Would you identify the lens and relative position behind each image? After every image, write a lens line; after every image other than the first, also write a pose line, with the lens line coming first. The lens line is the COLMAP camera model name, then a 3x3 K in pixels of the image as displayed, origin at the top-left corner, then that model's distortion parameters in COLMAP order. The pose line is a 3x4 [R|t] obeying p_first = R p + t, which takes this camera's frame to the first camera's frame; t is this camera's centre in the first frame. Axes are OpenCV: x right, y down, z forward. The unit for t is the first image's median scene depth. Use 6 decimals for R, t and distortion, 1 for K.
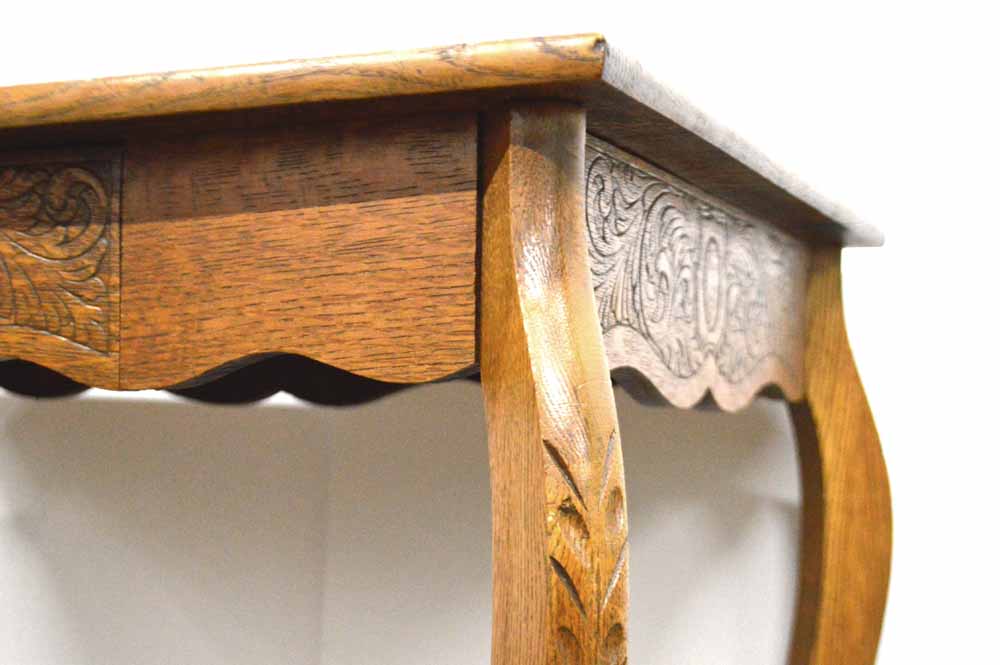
lens RADIAL K [[1666.7, 0, 500.0], [0, 1666.7, 332.5], [0, 0, 1]] dist [-0.001038, -0.027146]
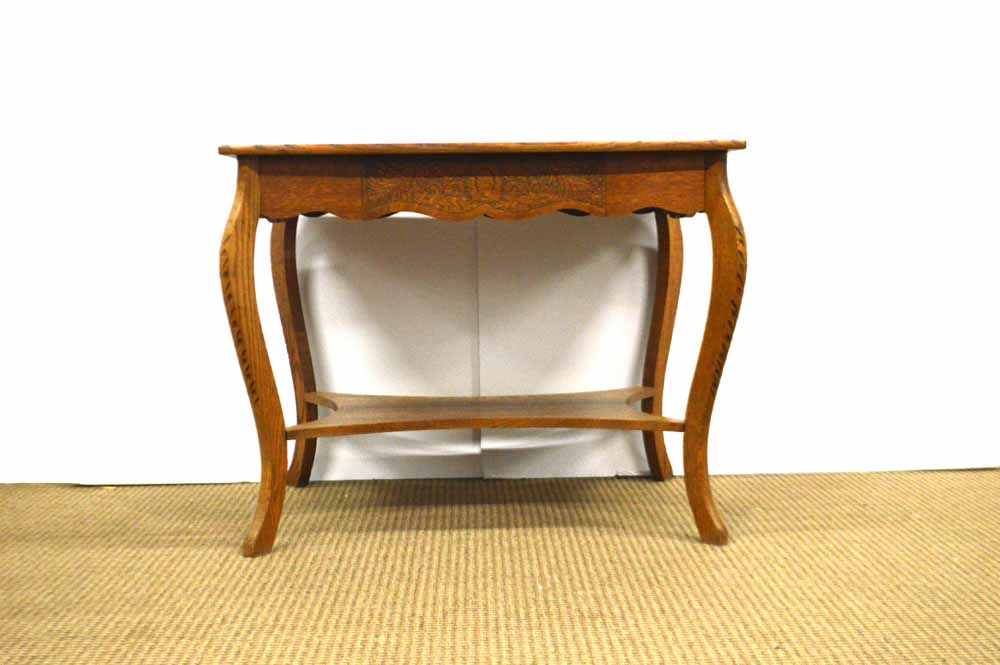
lens RADIAL K [[1156.5, 0, 500.0], [0, 1156.5, 332.5], [0, 0, 1]] dist [-0.068271, -0.002100]
pose [[0.907827, -0.059706, 0.415073, -1.697949], [-0.003693, 0.988635, 0.150289, -0.110982], [-0.419329, -0.137969, 0.897289, -1.481509]]
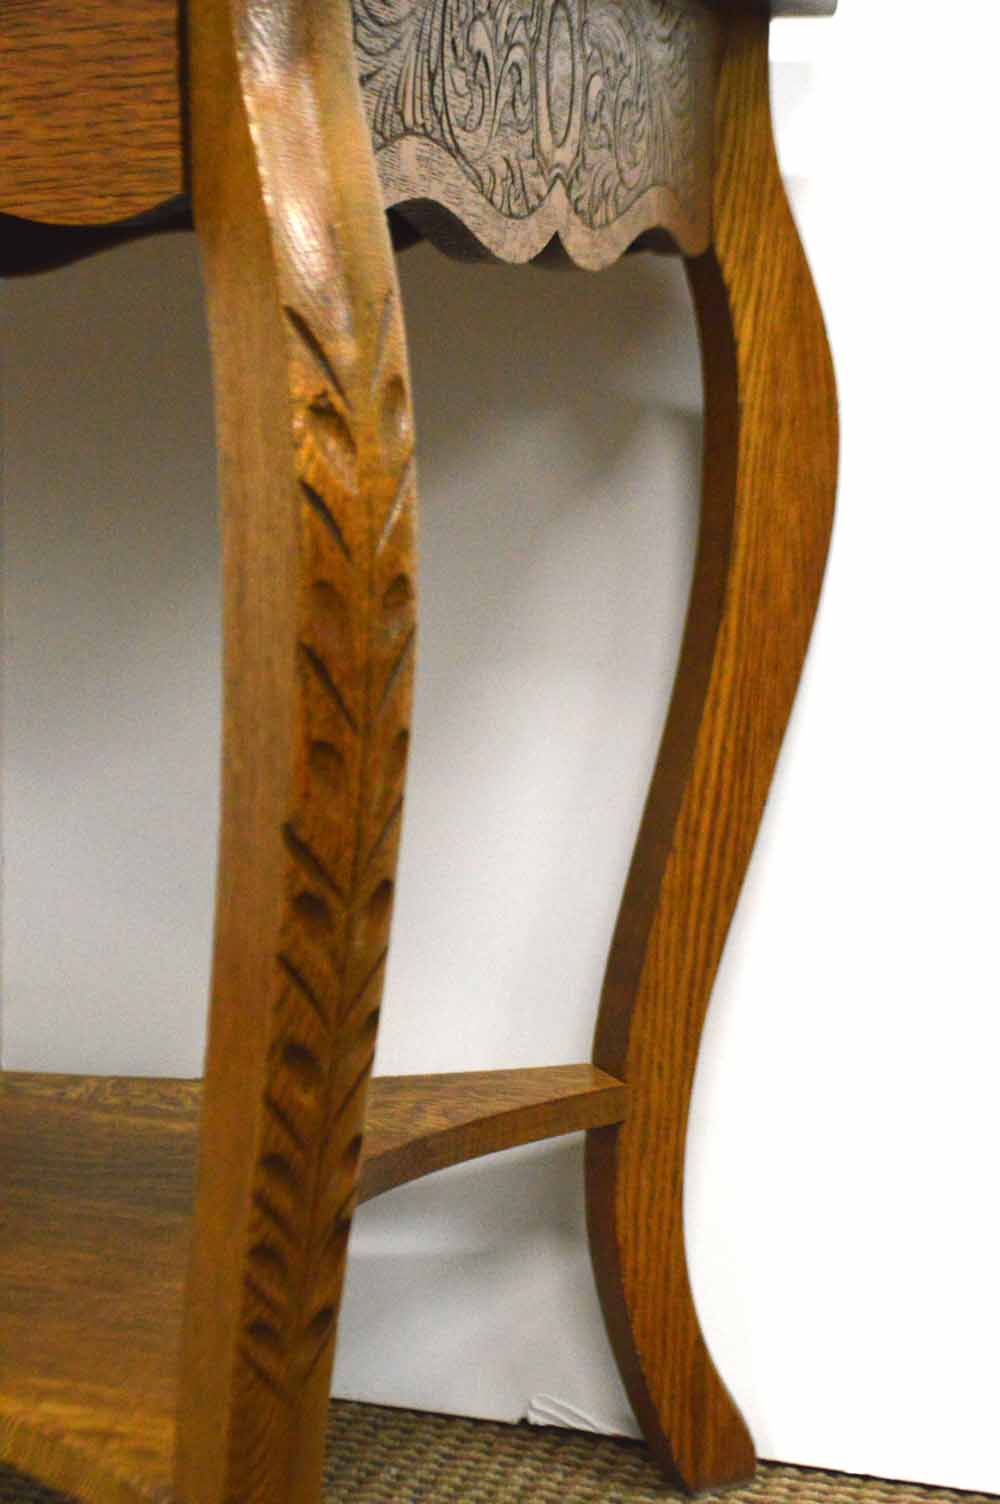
lens RADIAL K [[2506.6, 0, 500.0], [0, 2506.6, 752.0], [0, 0, 1]] dist [-0.001038, -0.027146]
pose [[0.996604, -0.028370, 0.077306, 0.025270], [0.010067, 0.973712, 0.227559, 0.008848], [-0.081729, -0.226008, 0.970691, -0.023480]]
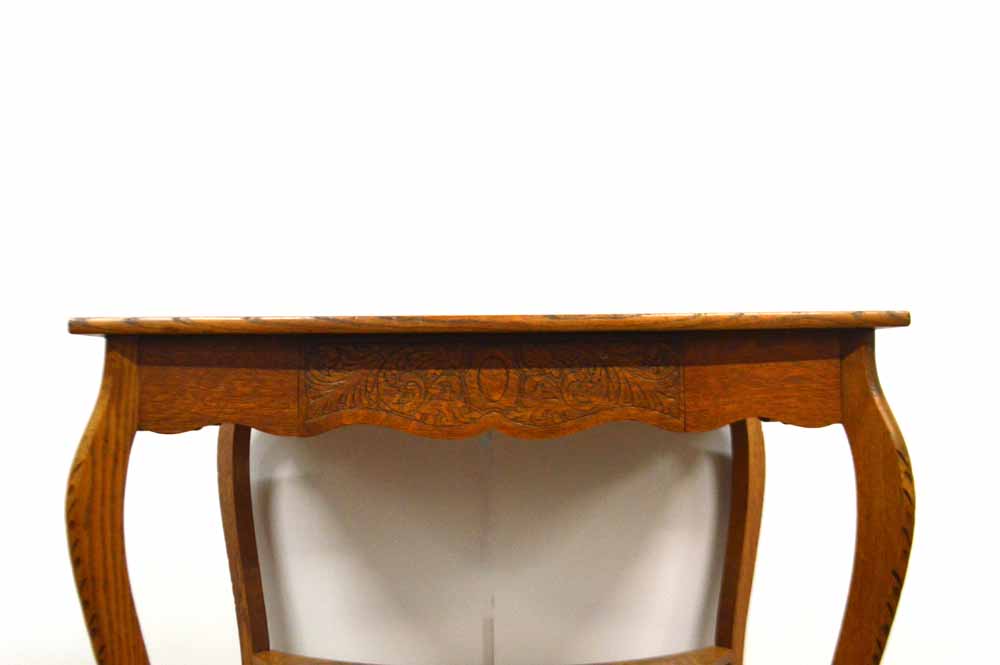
lens RADIAL K [[943.6, 0, 500.0], [0, 943.6, 332.5], [0, 0, 1]] dist [-0.102226, -0.000410]
pose [[0.920942, 0.003397, 0.389686, -1.083175], [-0.005290, 0.999979, 0.003785, -0.125538], [-0.389664, -0.005547, 0.920940, -0.202277]]
